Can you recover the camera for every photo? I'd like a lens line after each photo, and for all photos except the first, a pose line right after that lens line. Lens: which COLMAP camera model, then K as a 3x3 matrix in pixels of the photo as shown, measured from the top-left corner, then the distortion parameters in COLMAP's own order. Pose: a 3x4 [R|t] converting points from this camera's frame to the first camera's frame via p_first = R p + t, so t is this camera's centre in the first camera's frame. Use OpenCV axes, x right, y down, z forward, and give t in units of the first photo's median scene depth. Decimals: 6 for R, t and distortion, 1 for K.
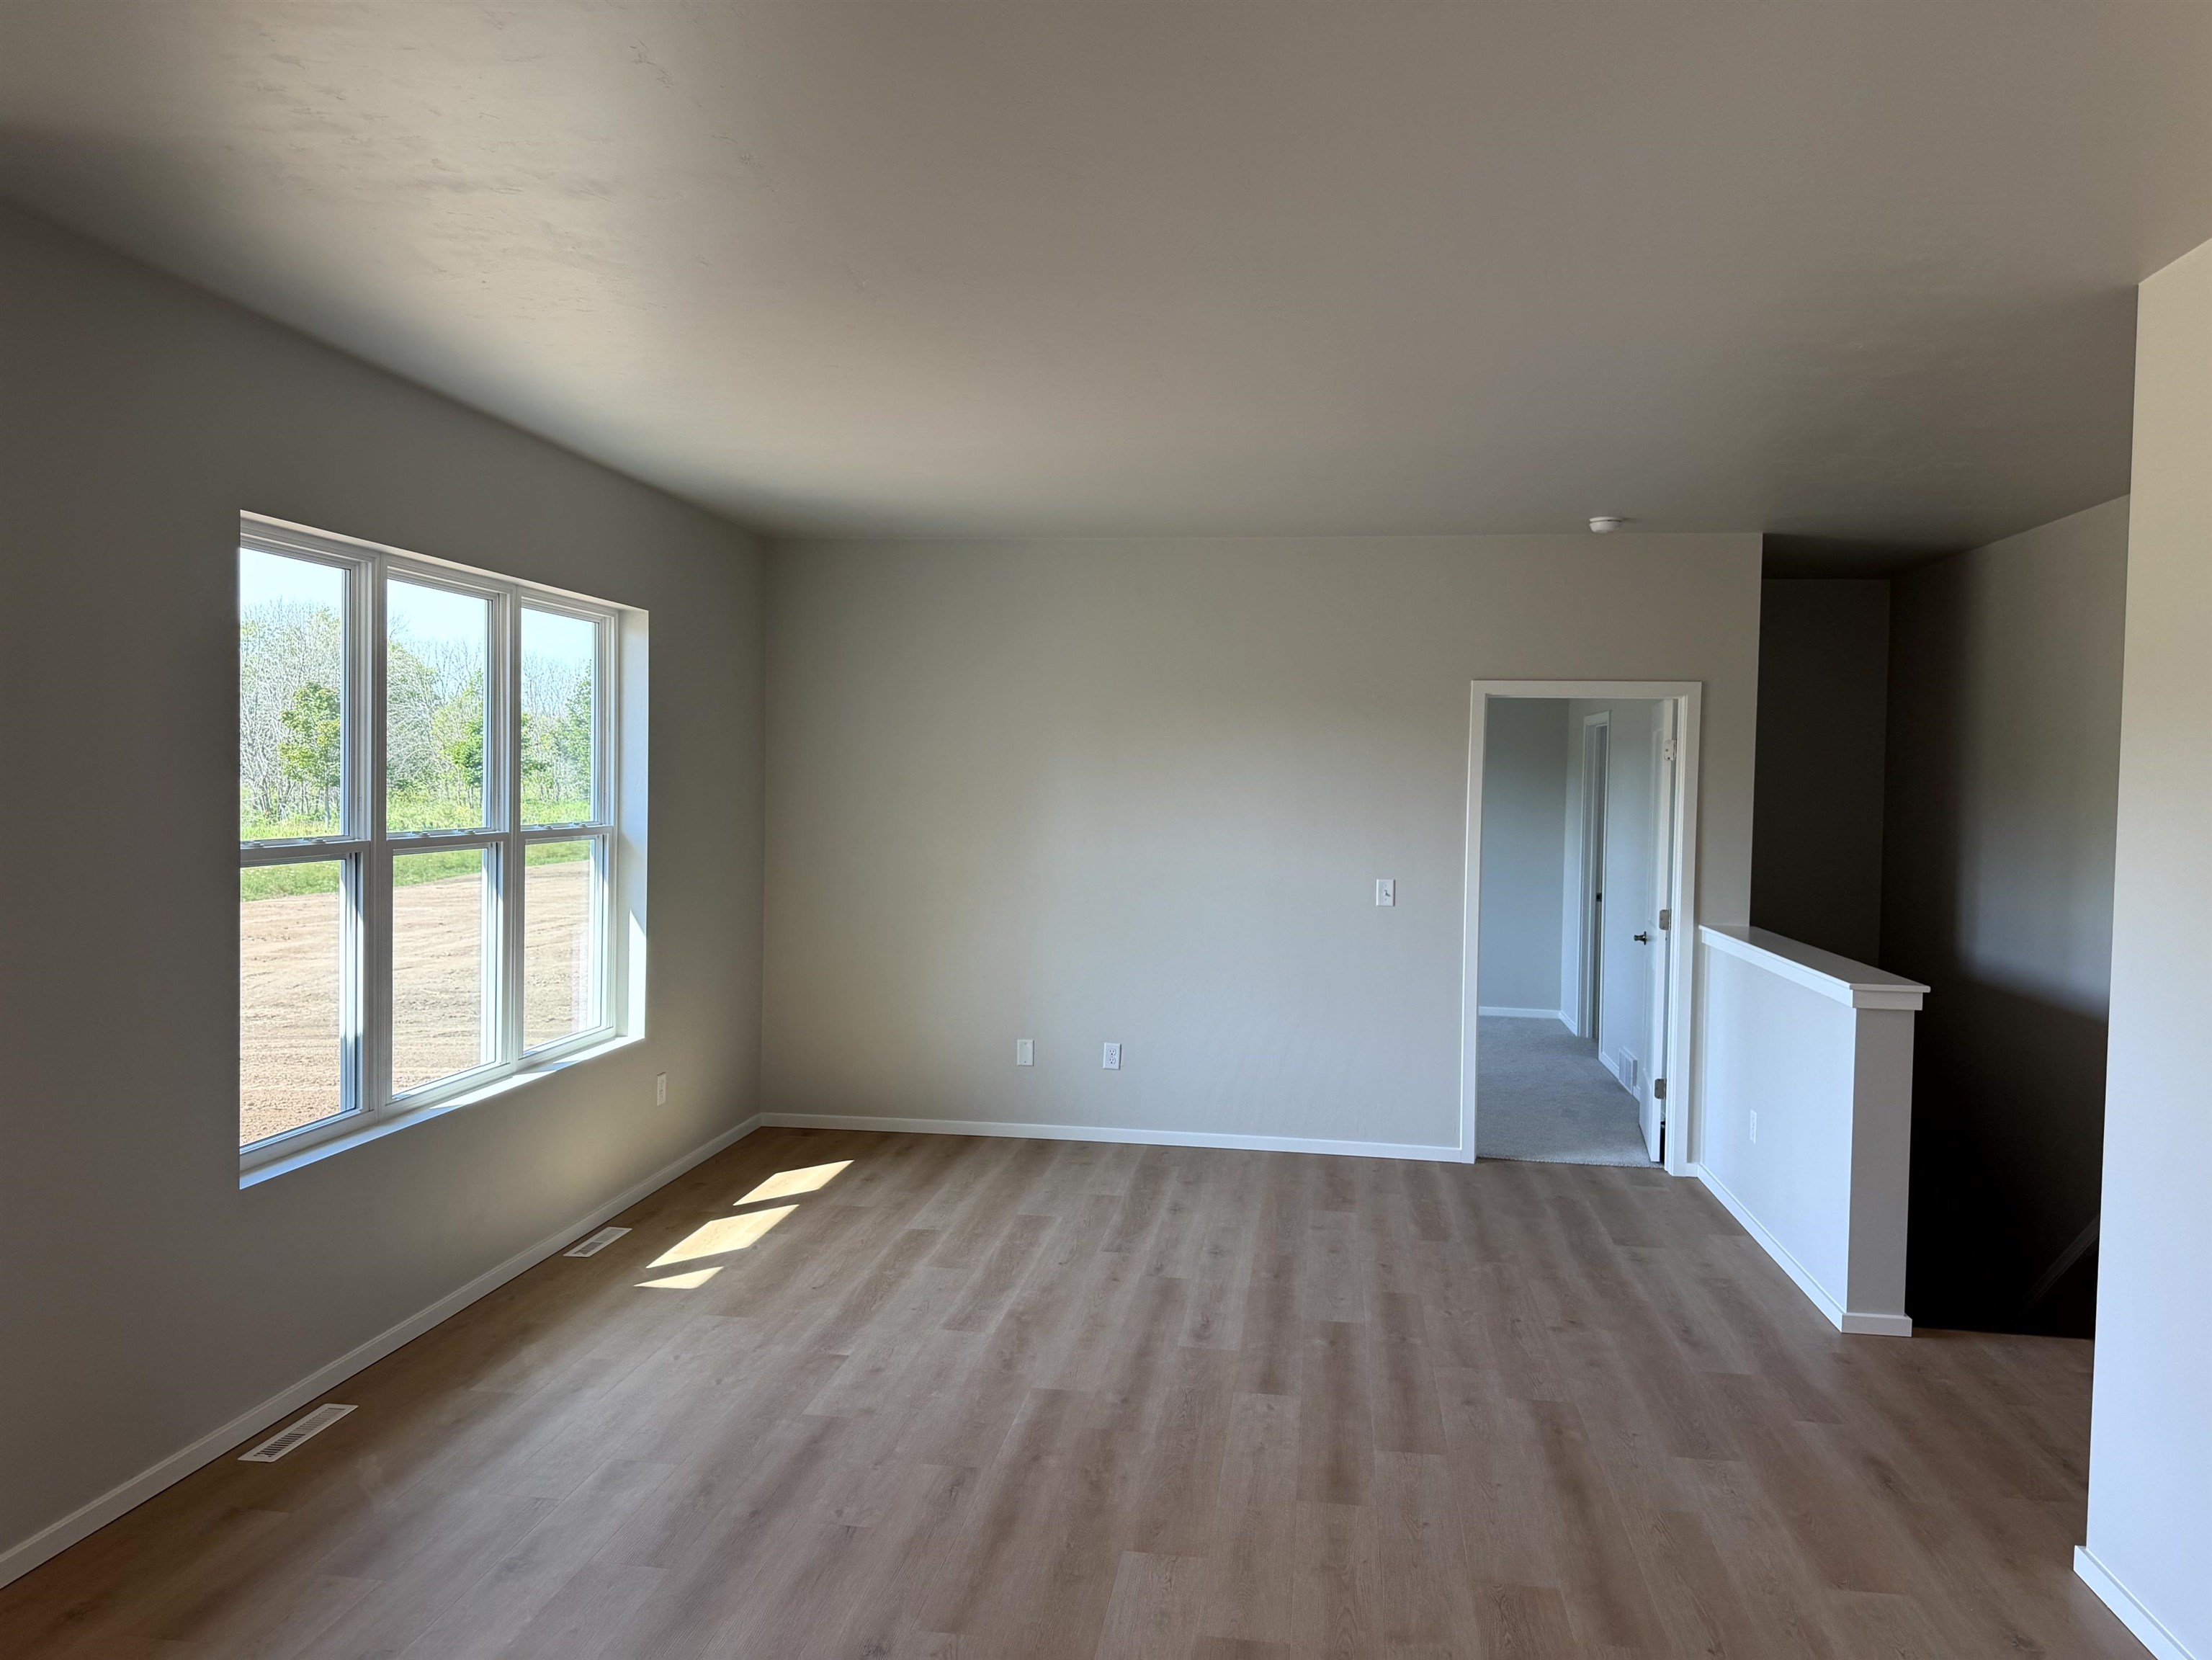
lens RADIAL K [[1555.1, 0, 1106.0], [0, 1555.1, 830.0], [0, 0, 1]] dist [0.120260, -0.144229]
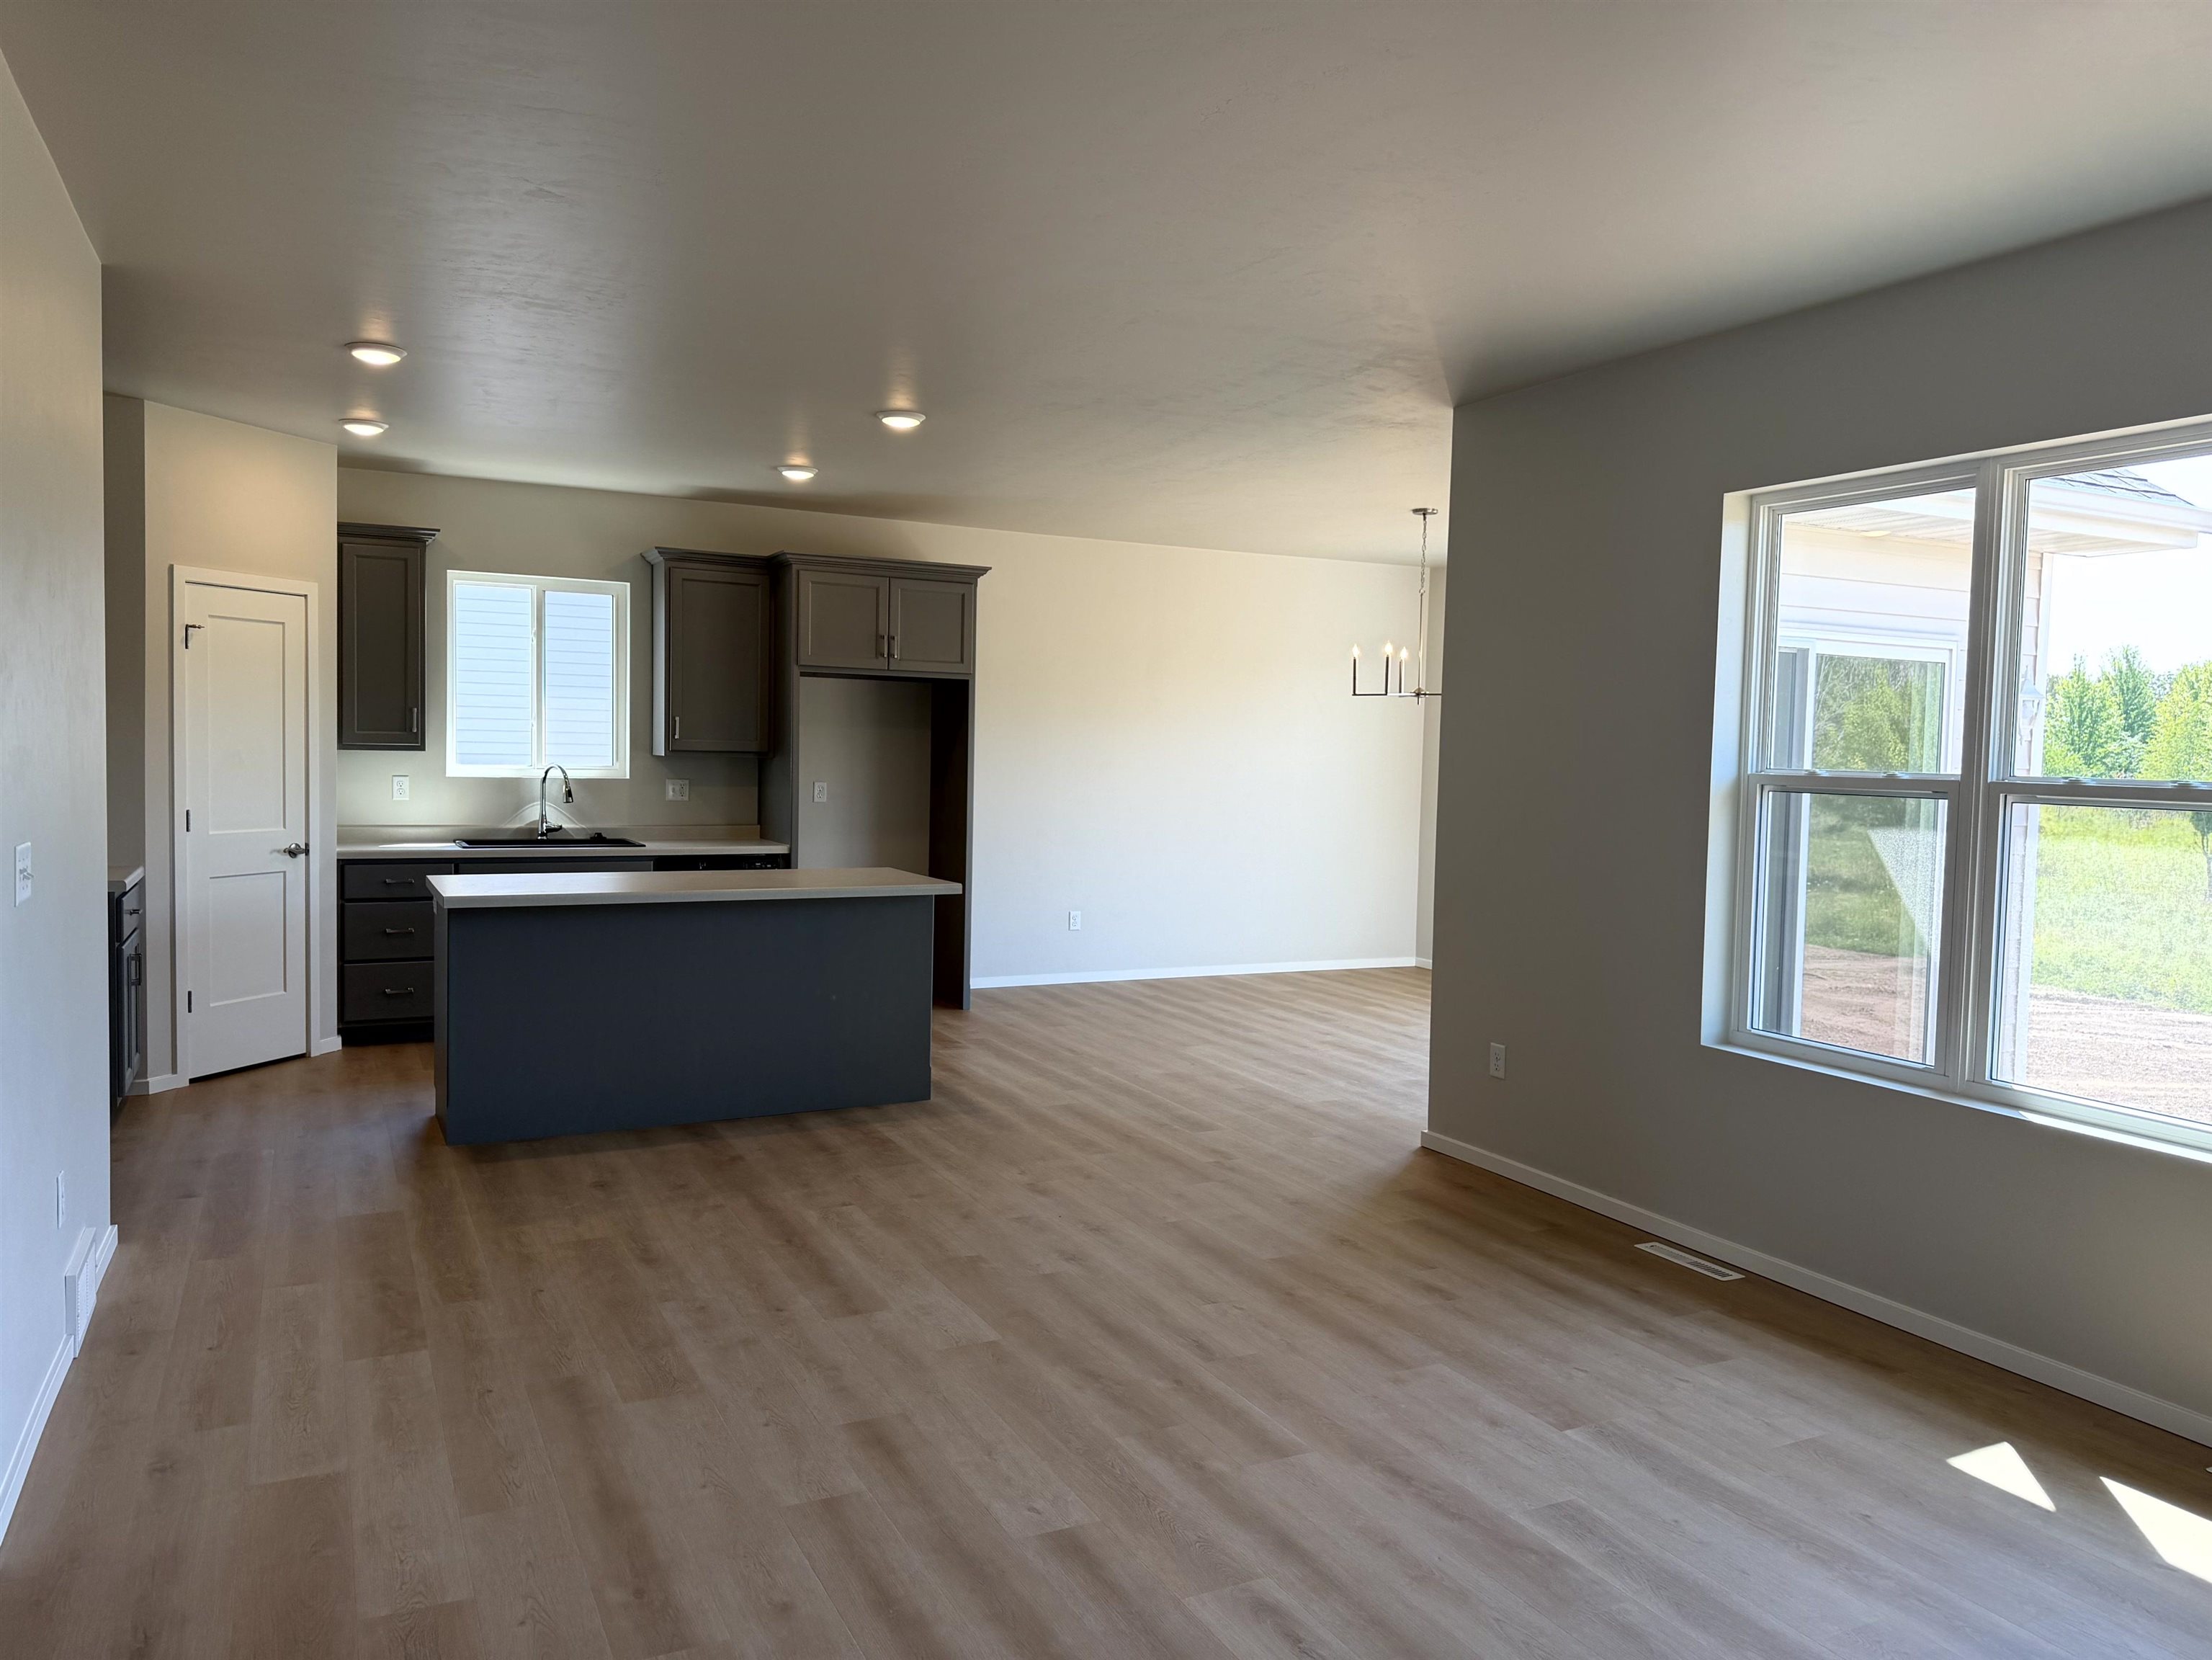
lens RADIAL K [[1555.1, 0, 1106.0], [0, 1555.1, 830.0], [0, 0, 1]] dist [0.120260, -0.144229]
pose [[-0.817920, -0.007723, -0.575279, 0.479524], [-0.060096, 0.995587, 0.072078, -0.000233], [0.572184, 0.093526, -0.814775, 1.523004]]
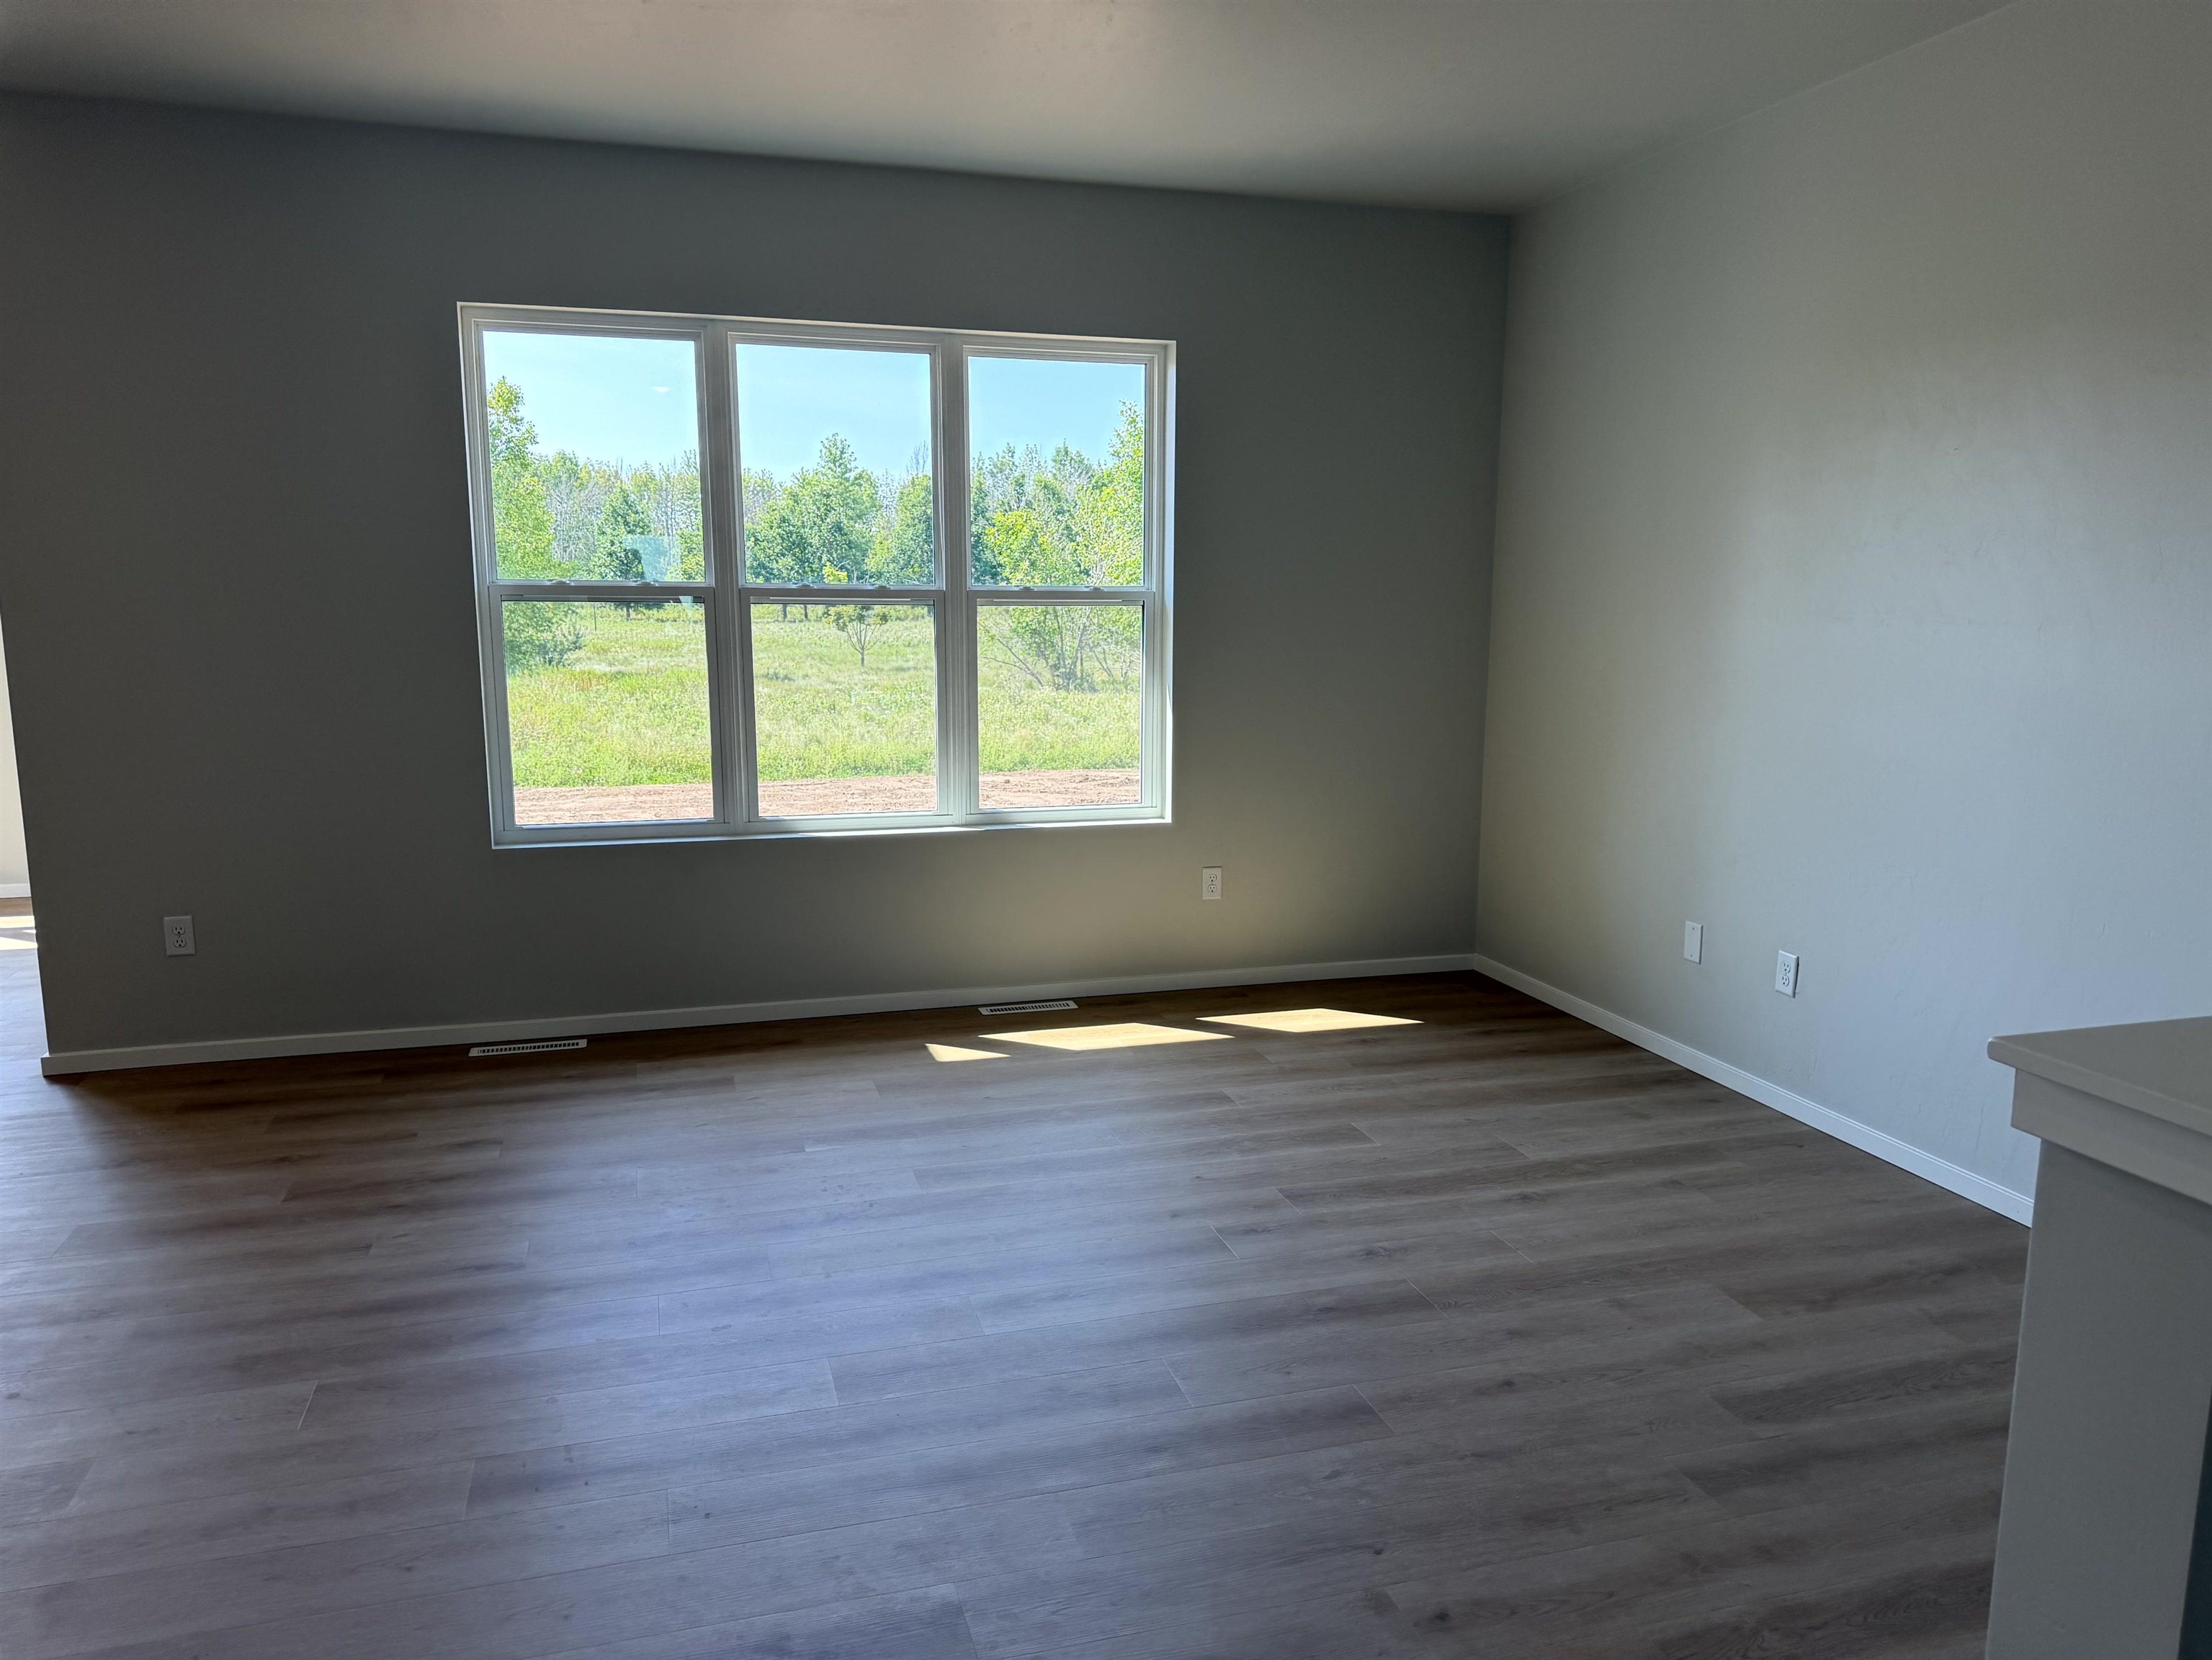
lens RADIAL K [[1555.1, 0, 1106.0], [0, 1555.1, 830.0], [0, 0, 1]] dist [0.120260, -0.144229]
pose [[0.410624, 0.123136, -0.903452, 0.722211], [-0.029911, 0.992125, 0.121626, 0.036147], [0.911314, -0.022919, 0.411074, 0.816516]]
